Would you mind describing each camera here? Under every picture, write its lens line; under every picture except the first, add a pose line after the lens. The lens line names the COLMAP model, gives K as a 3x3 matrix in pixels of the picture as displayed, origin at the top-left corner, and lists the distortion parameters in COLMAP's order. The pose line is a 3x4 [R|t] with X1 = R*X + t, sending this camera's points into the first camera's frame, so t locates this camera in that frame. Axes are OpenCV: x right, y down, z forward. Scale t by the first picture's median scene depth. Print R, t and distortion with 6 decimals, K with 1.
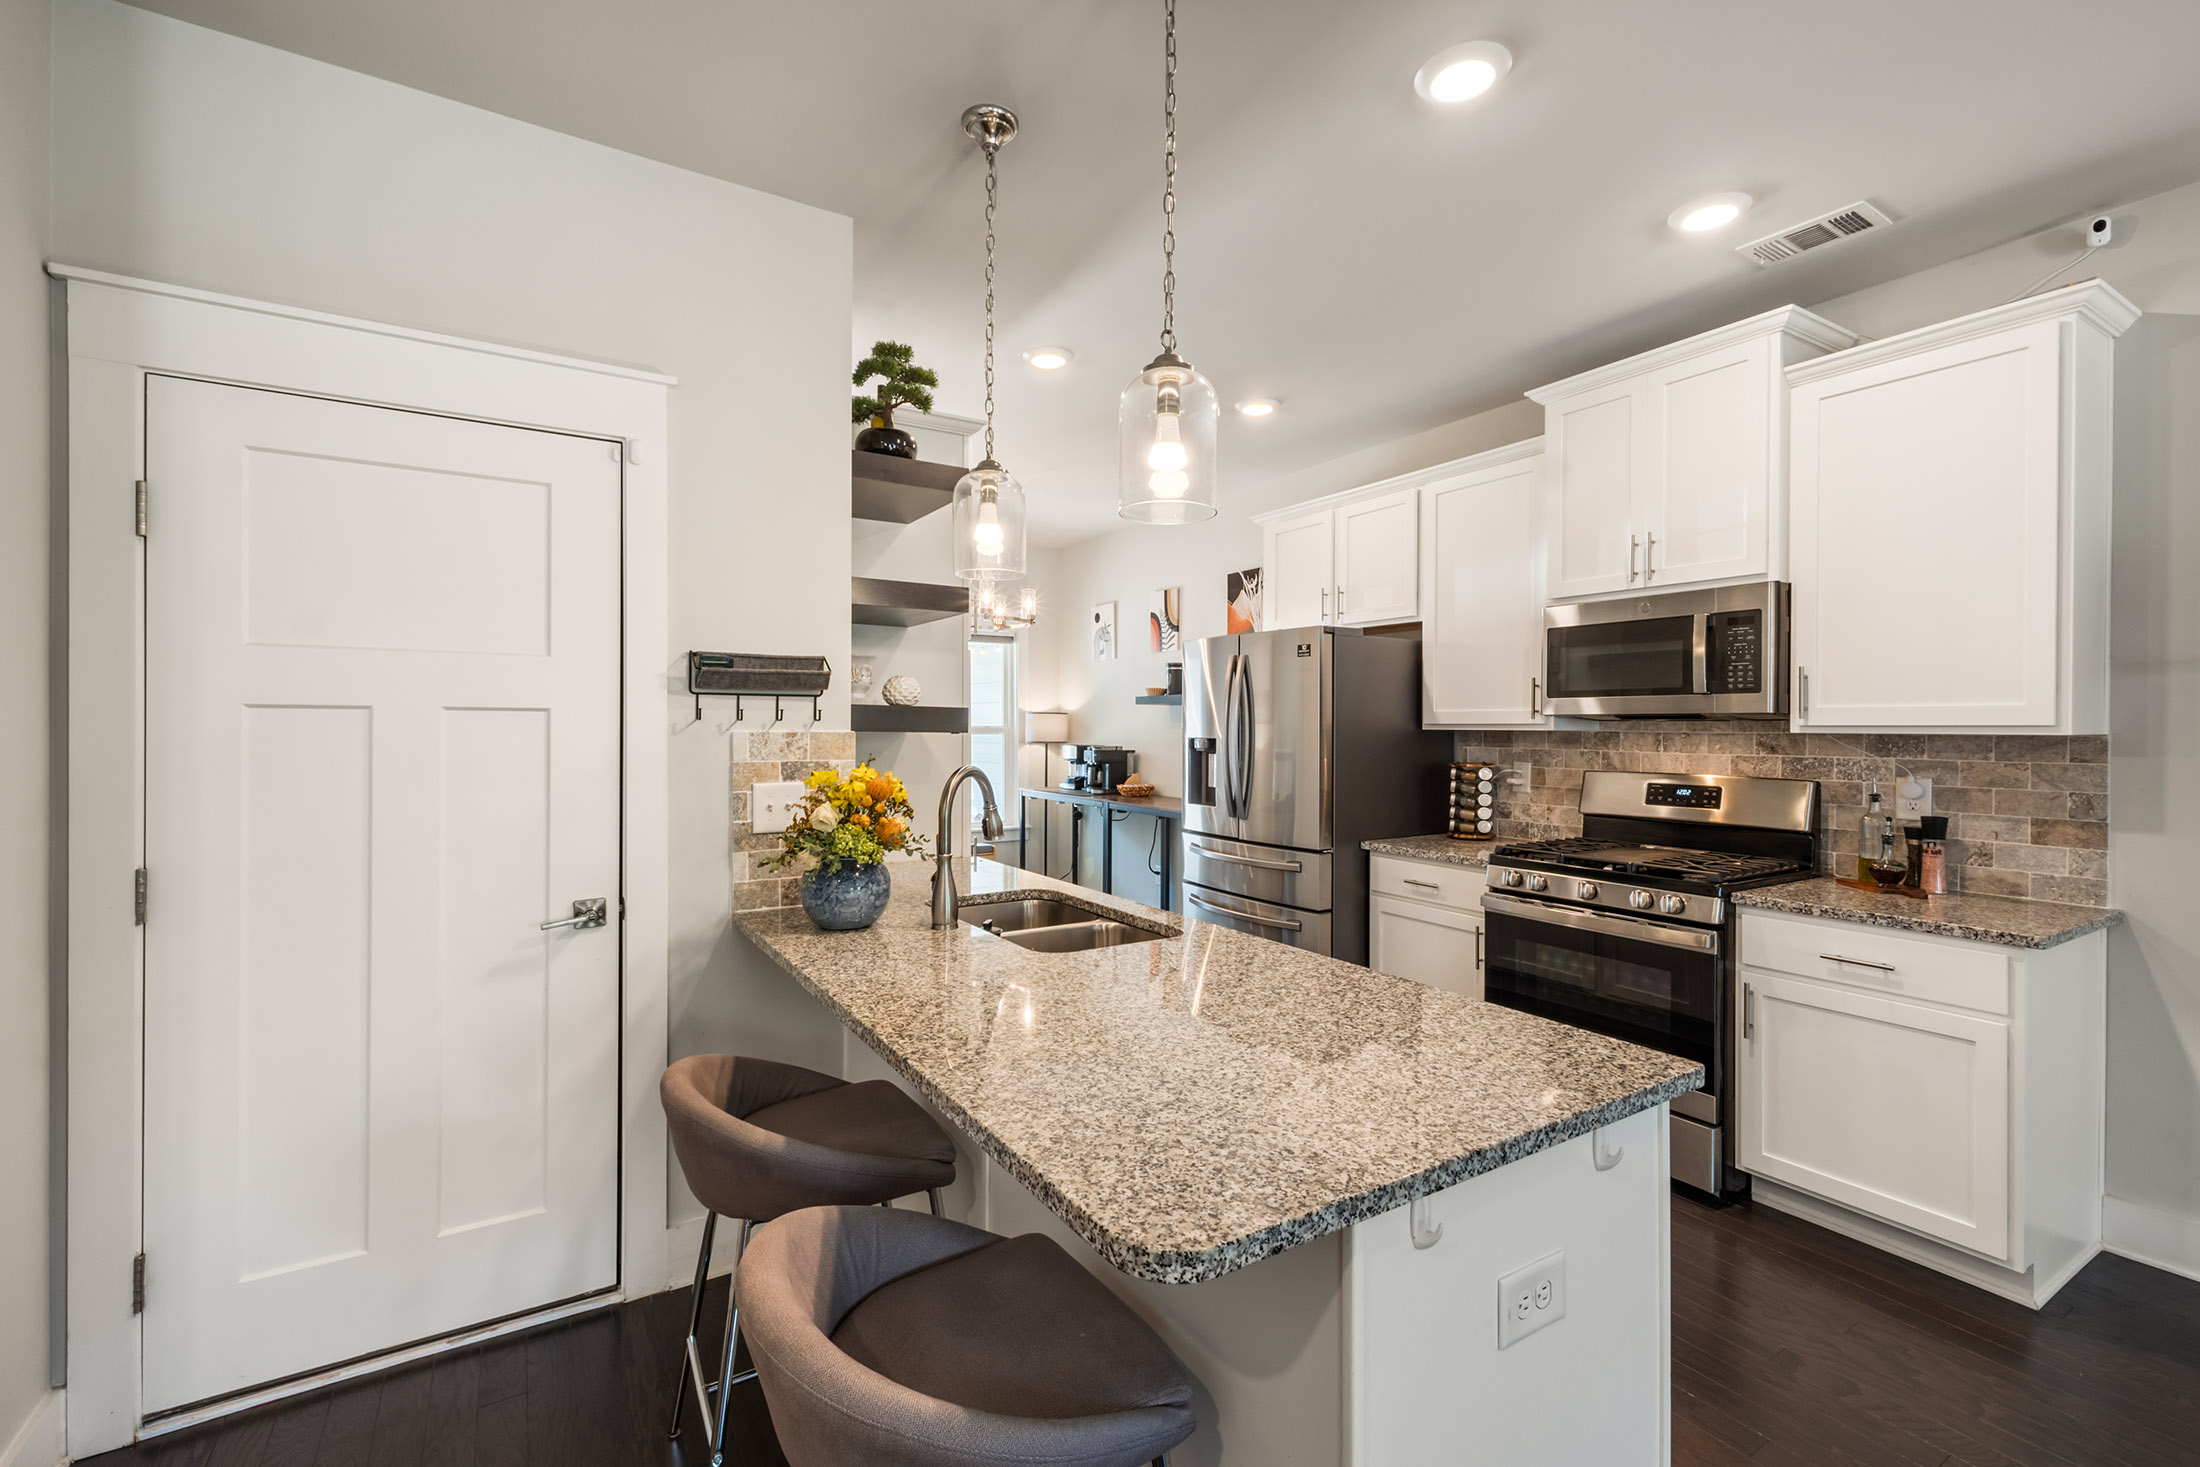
lens RADIAL K [[947.3, 0, 1094.2], [0, 947.3, 723.7], [0, 0, 1]] dist [0.009163, -0.001406]
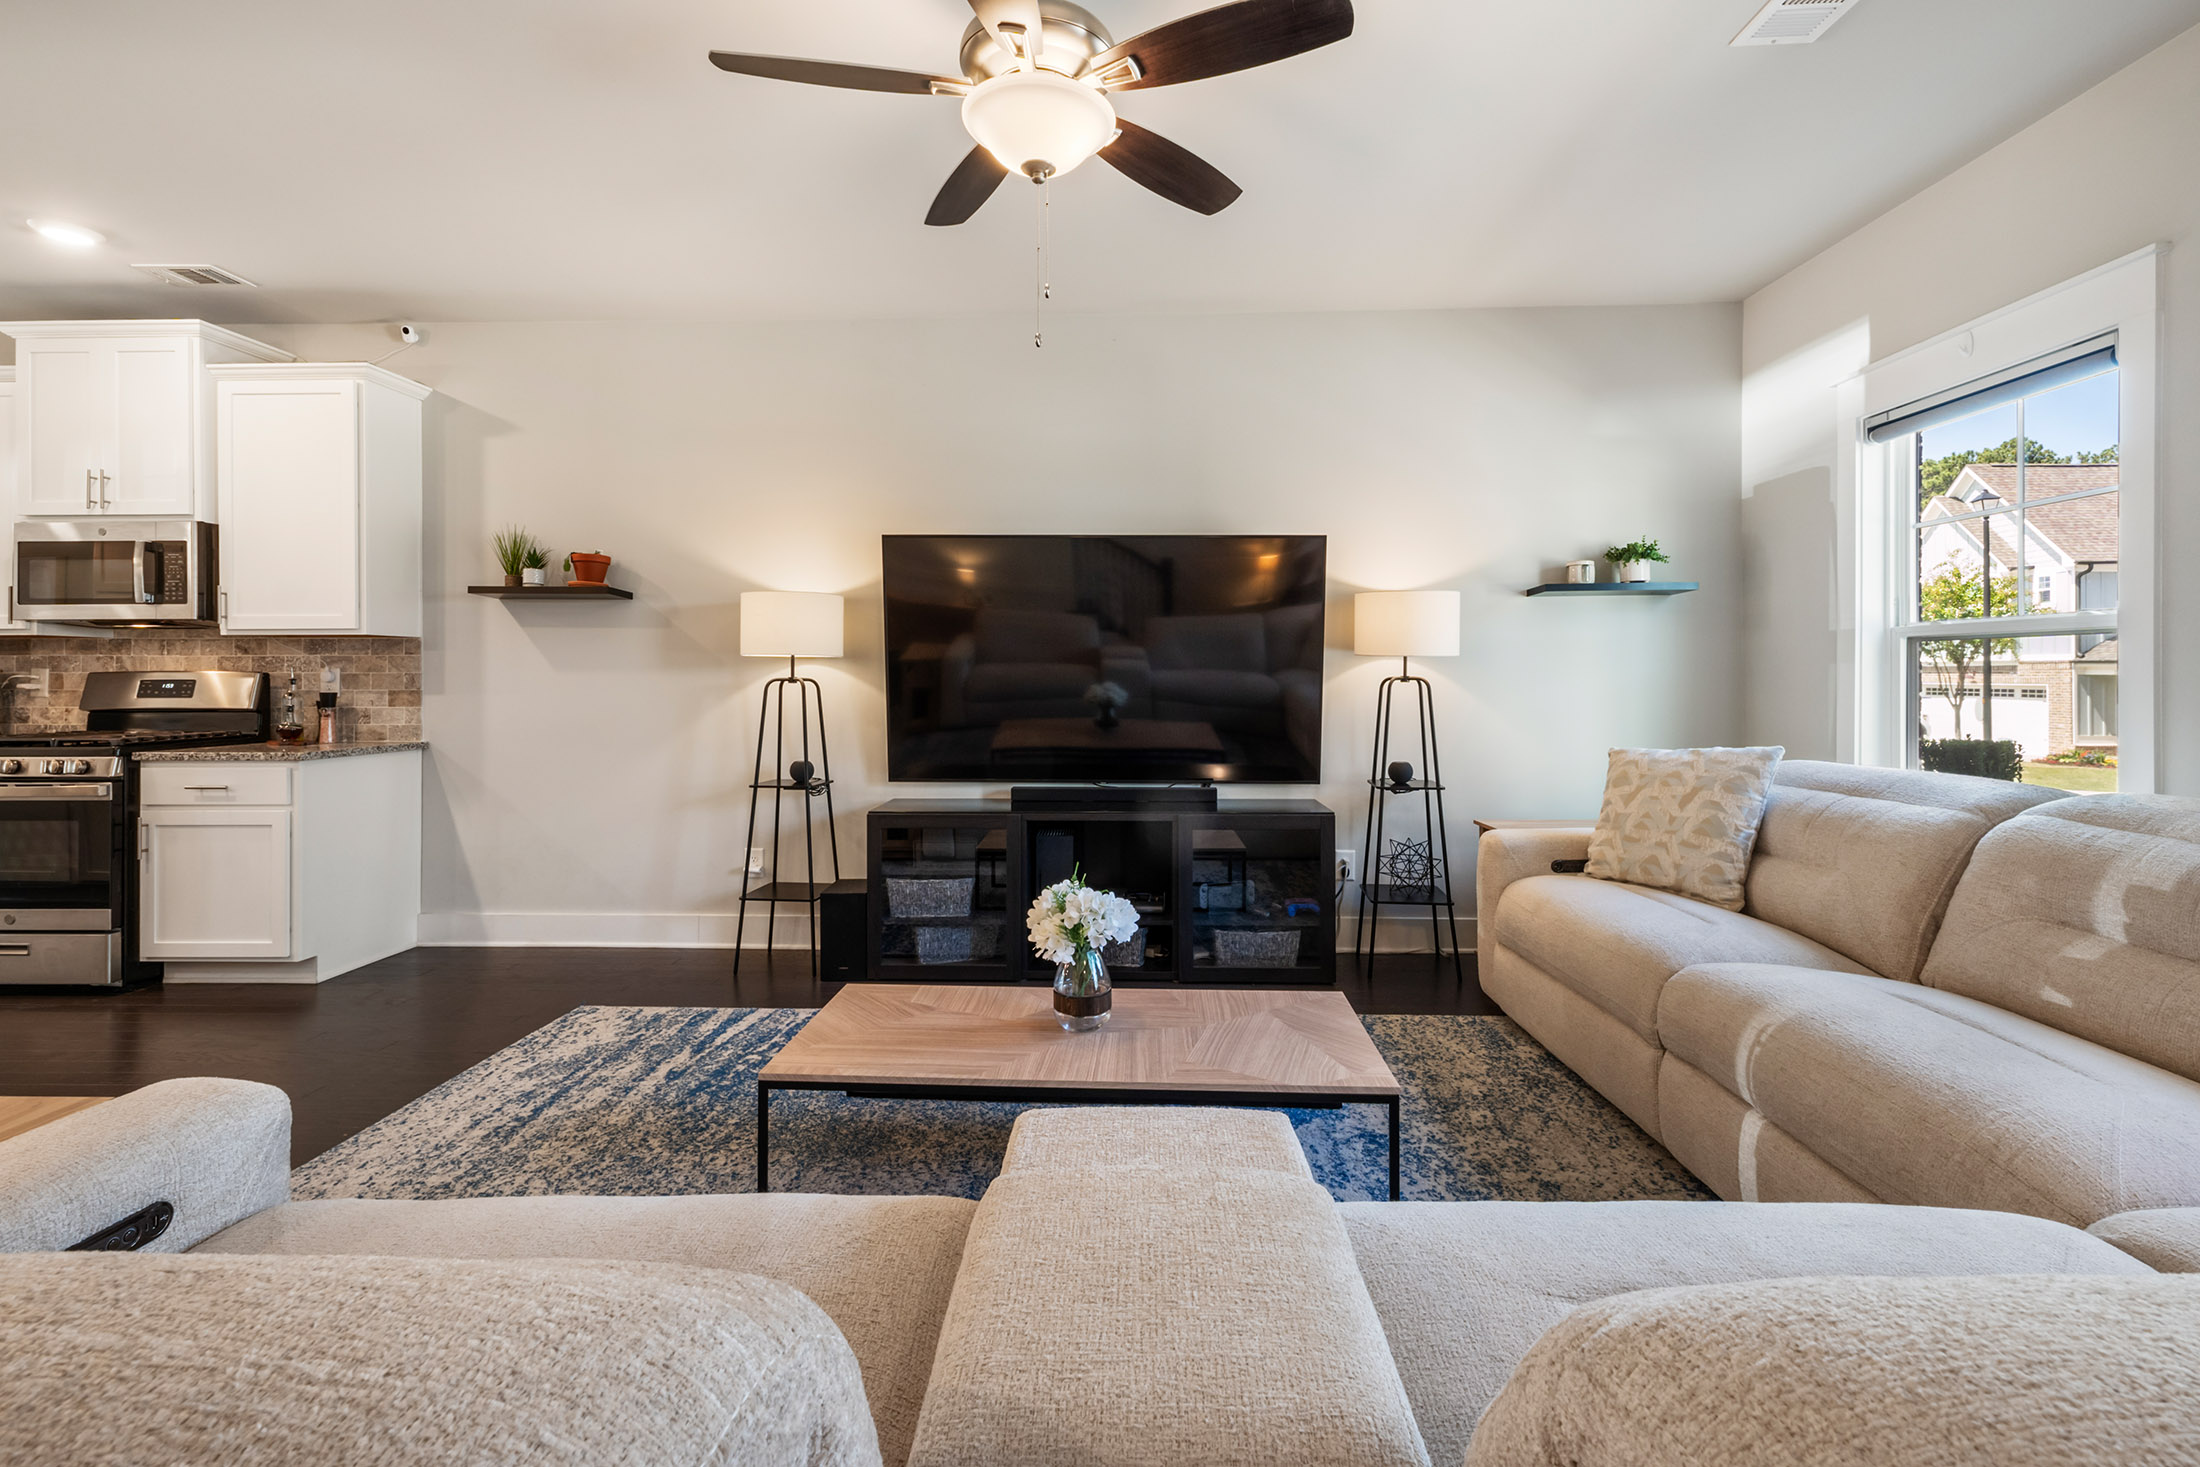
lens RADIAL K [[947.3, 0, 1119.4], [0, 947.3, 679.7], [0, 0, 1]] dist [0.009163, -0.001406]
pose [[0.541212, -0.007527, 0.840853, 0.268416], [0.004010, 0.999972, 0.006370, 0.066926], [-0.840877, -0.000076, 0.541226, -0.780837]]
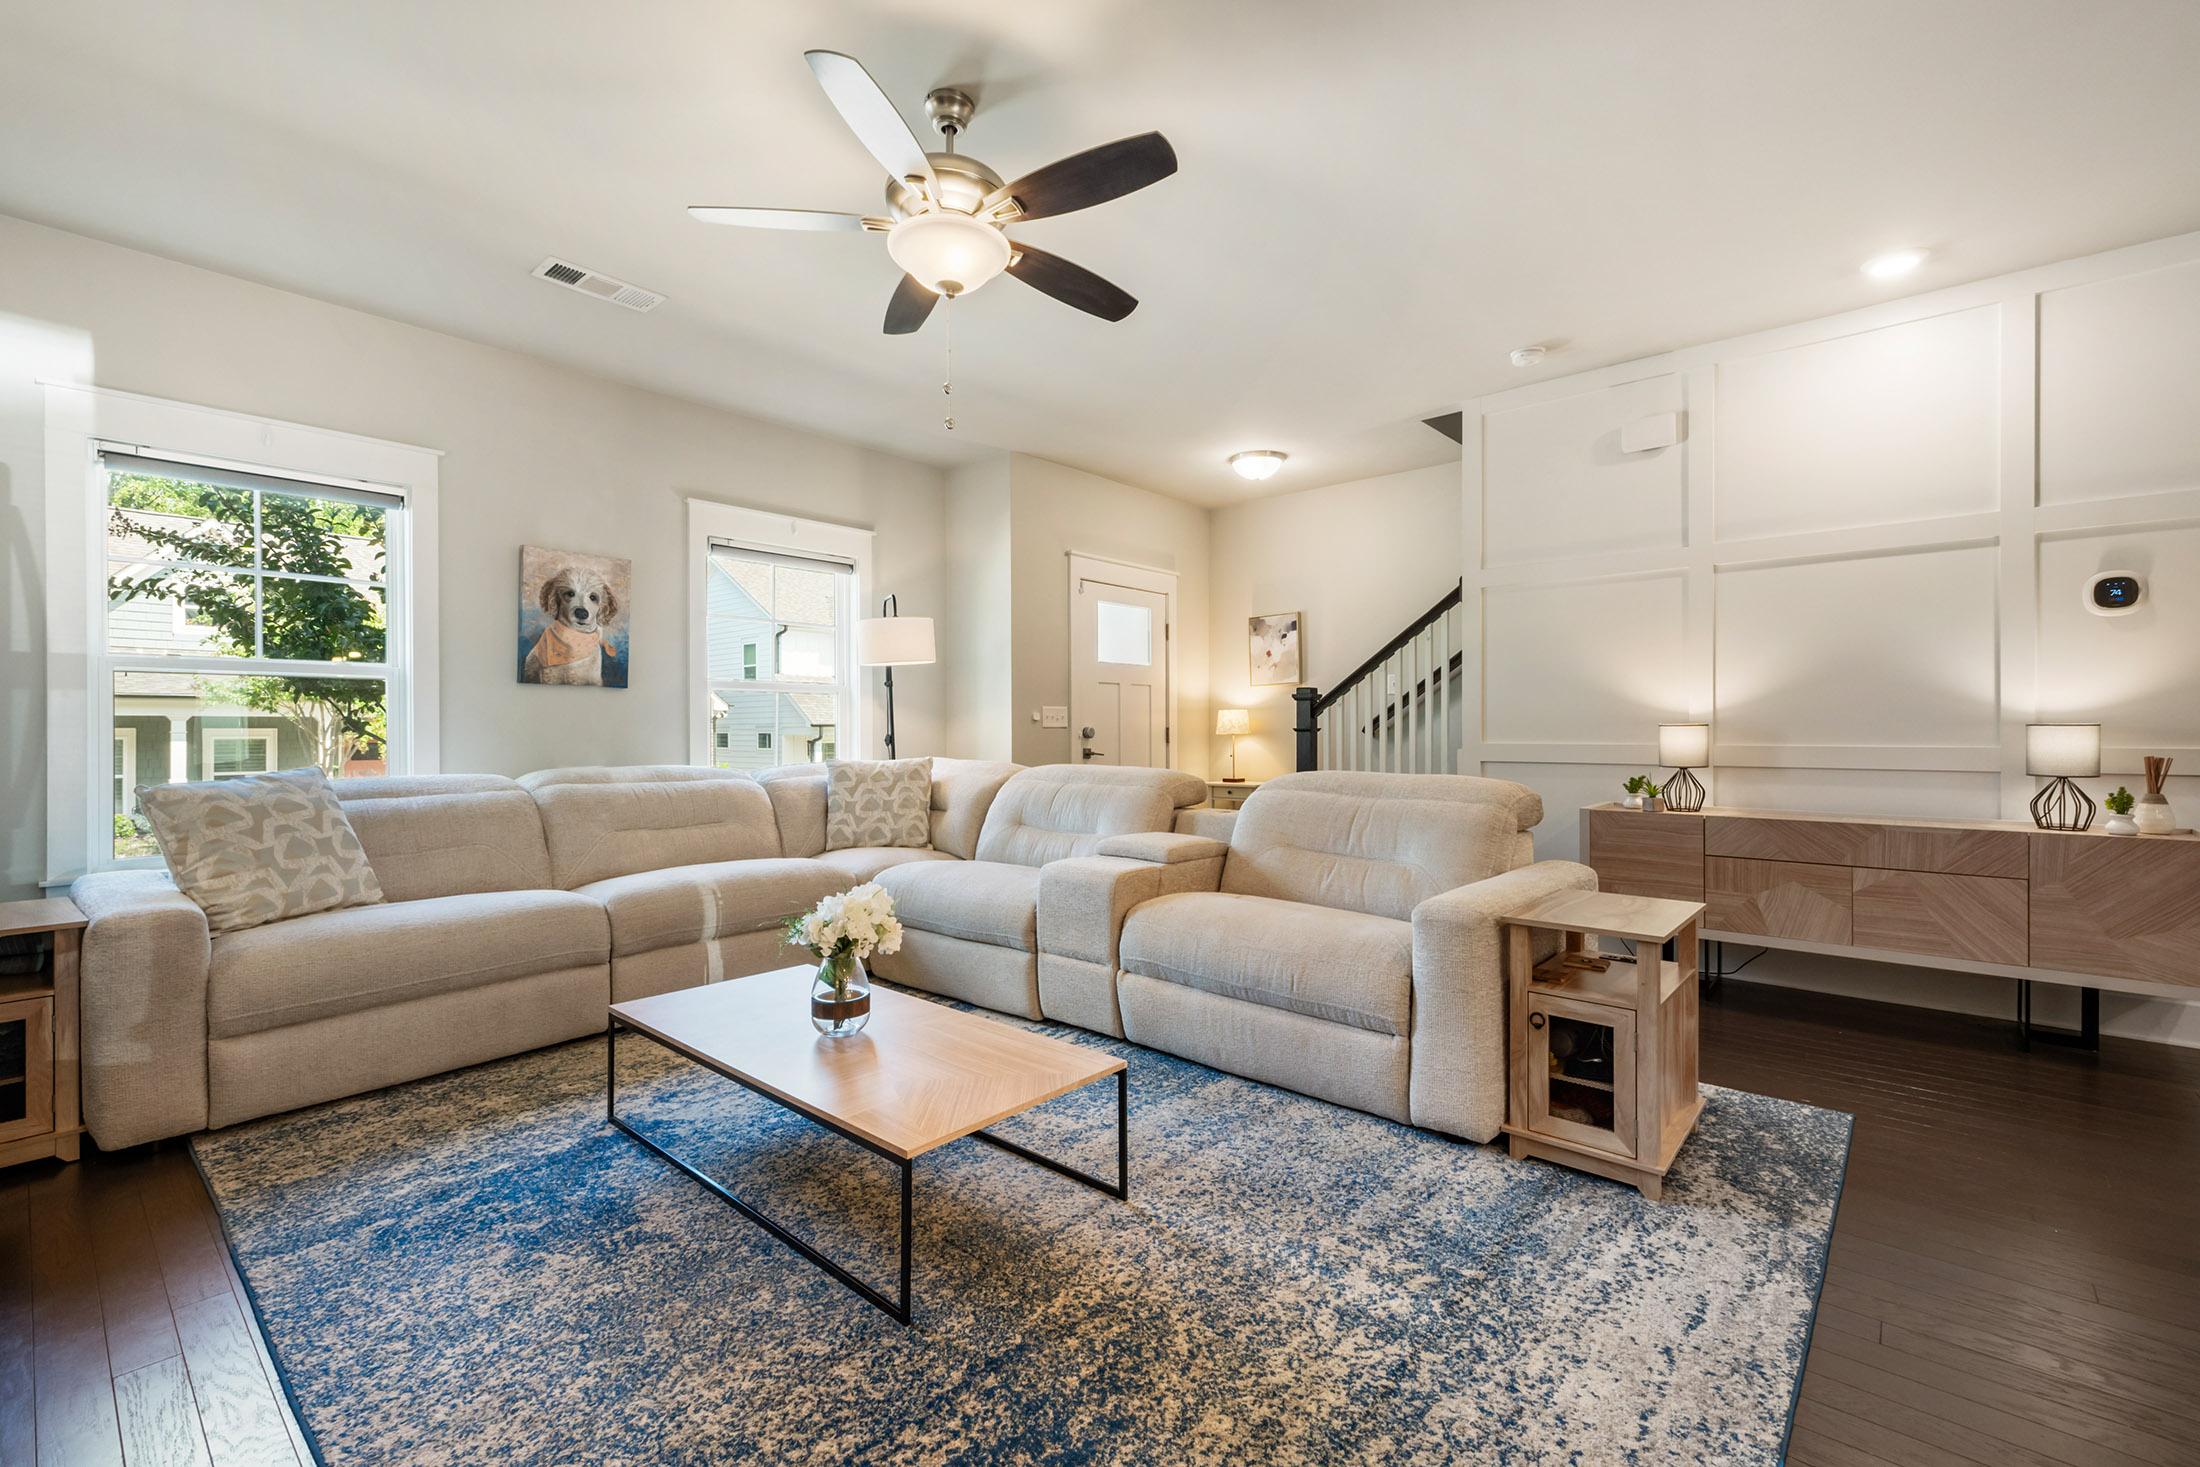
lens RADIAL K [[947.3, 0, 1092.1], [0, 947.3, 716.8], [0, 0, 1]] dist [0.009163, -0.001406]
pose [[-0.954833, -0.003419, -0.297123, 0.929695], [-0.000669, 0.999956, -0.009356, 0.098628], [0.297142, -0.008734, -0.954793, 0.473141]]
